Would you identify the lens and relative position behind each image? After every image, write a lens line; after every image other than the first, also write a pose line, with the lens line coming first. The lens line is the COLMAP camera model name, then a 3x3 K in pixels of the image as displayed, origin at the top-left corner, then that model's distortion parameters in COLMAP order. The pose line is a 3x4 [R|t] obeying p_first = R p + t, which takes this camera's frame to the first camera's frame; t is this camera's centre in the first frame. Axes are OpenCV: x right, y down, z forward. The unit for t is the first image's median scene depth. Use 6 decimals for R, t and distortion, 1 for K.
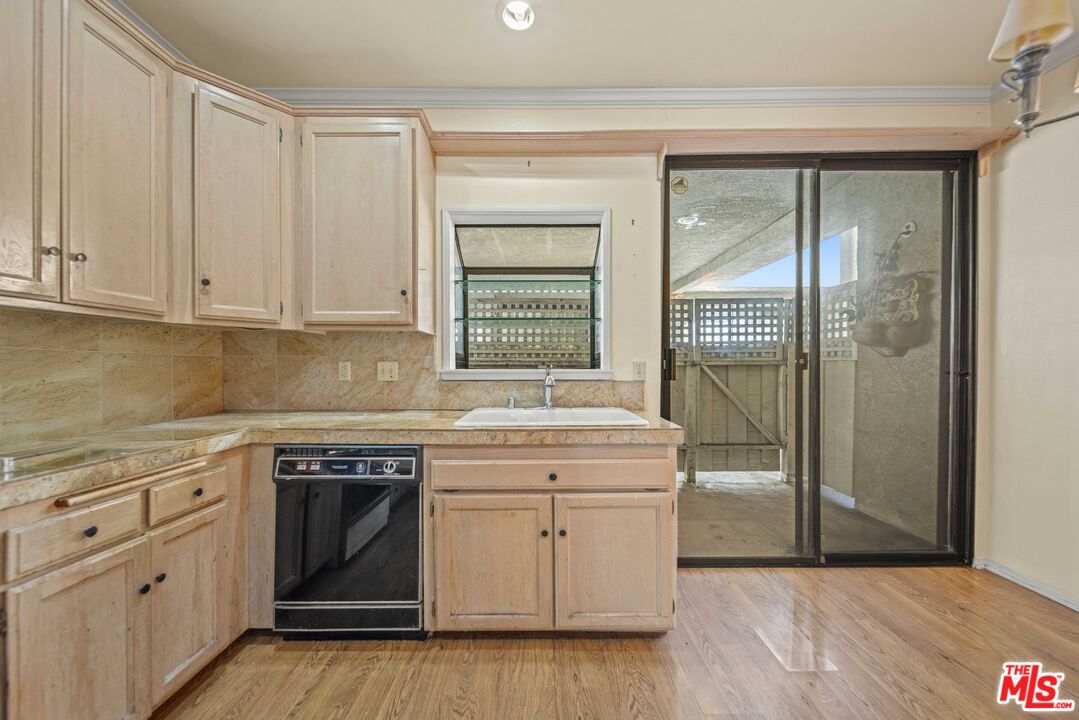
lens RADIAL K [[386.9, 0, 548.7], [0, 386.9, 367.1], [0, 0, 1]] dist [-0.001808, -0.001021]
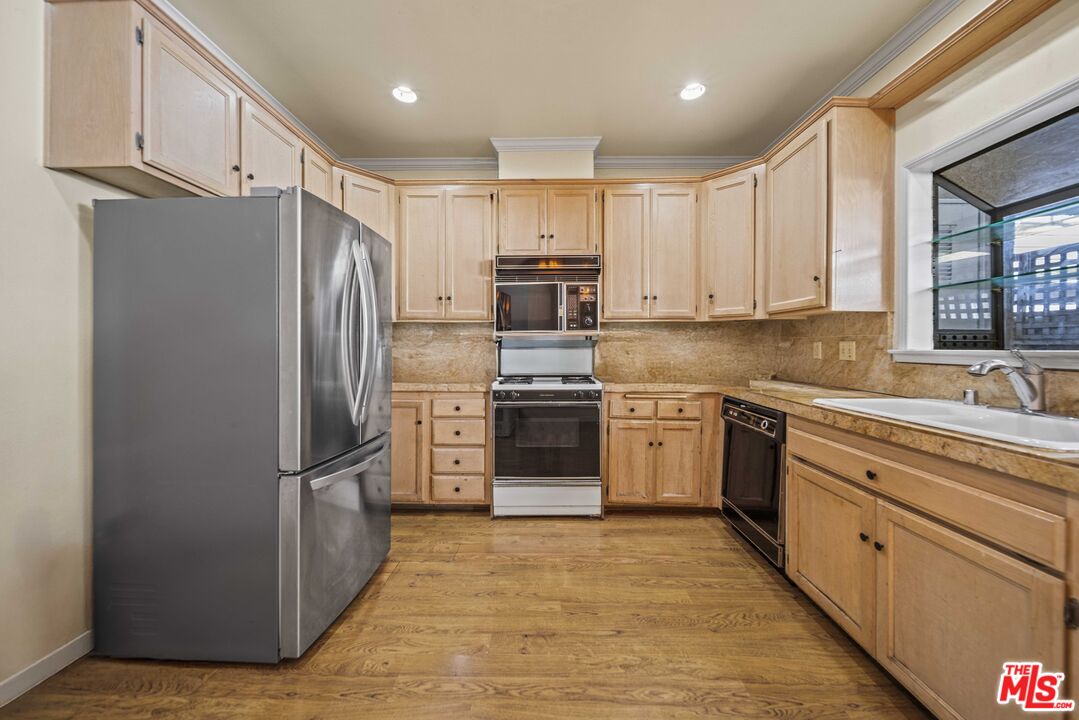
lens RADIAL K [[386.9, 0, 545.7], [0, 386.9, 346.4], [0, 0, 1]] dist [-0.001808, -0.001021]
pose [[-0.012909, 0.002220, -0.999914, 0.855913], [-0.011783, 0.999928, 0.002372, 0.007699], [0.999847, 0.011812, -0.012882, 0.291142]]
